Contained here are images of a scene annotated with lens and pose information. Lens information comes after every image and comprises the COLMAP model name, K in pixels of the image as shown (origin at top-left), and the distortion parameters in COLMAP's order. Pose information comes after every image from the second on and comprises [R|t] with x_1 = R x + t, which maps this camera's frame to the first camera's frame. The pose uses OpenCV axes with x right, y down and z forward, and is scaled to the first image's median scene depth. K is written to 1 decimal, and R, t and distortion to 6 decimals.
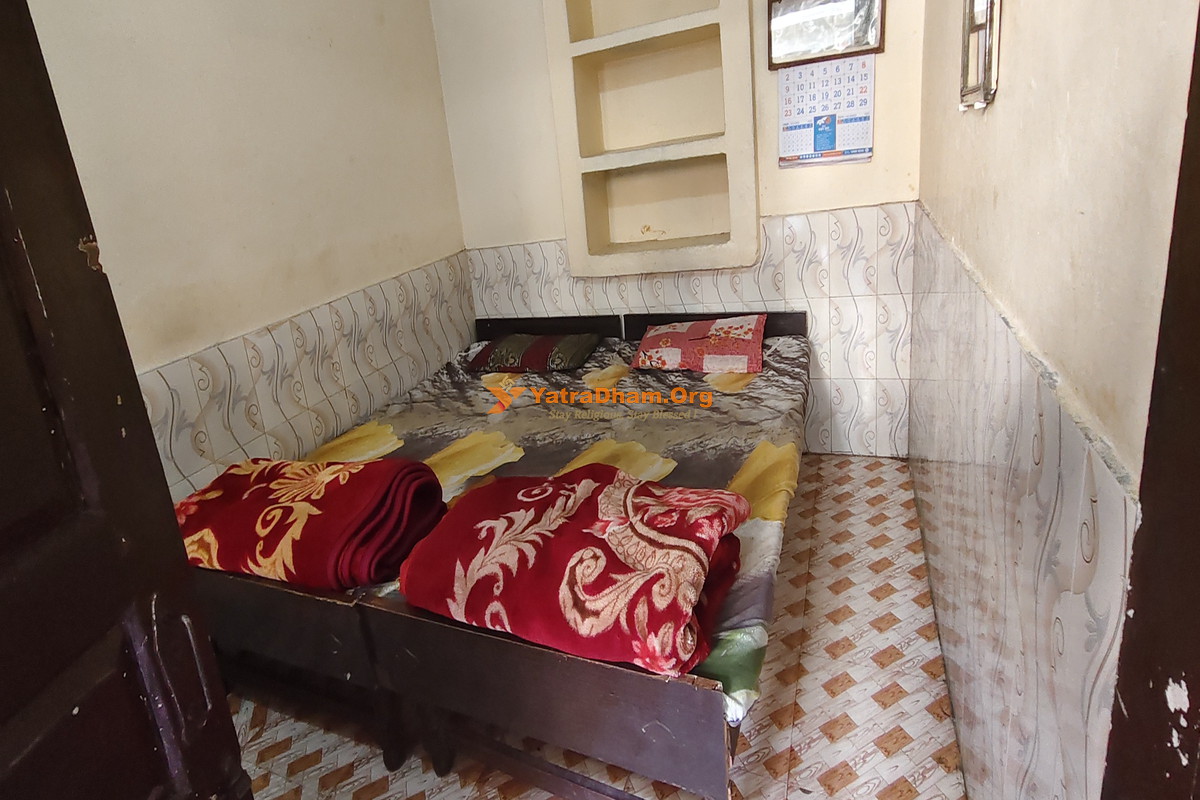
lens RADIAL K [[686.8, 0, 565.1], [0, 686.8, 401.0], [0, 0, 1]] dist [-0.047118, 0.057003]
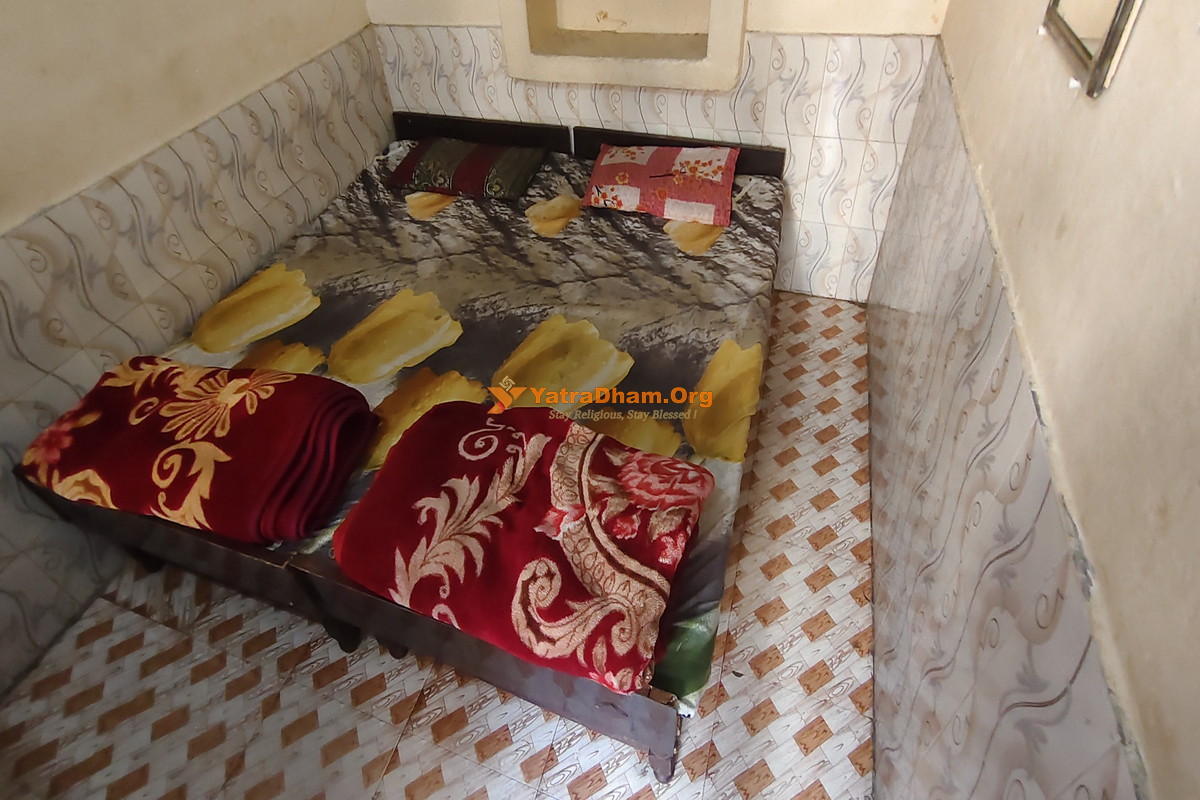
lens RADIAL K [[692.4, 0, 601.6], [0, 692.4, 399.8], [0, 0, 1]] dist [-0.046118, 0.061091]
pose [[0.990913, -0.028616, 0.131423, -0.001308], [-0.024899, 0.921189, 0.388318, -0.212905], [-0.132177, -0.388061, 0.912106, 0.140631]]
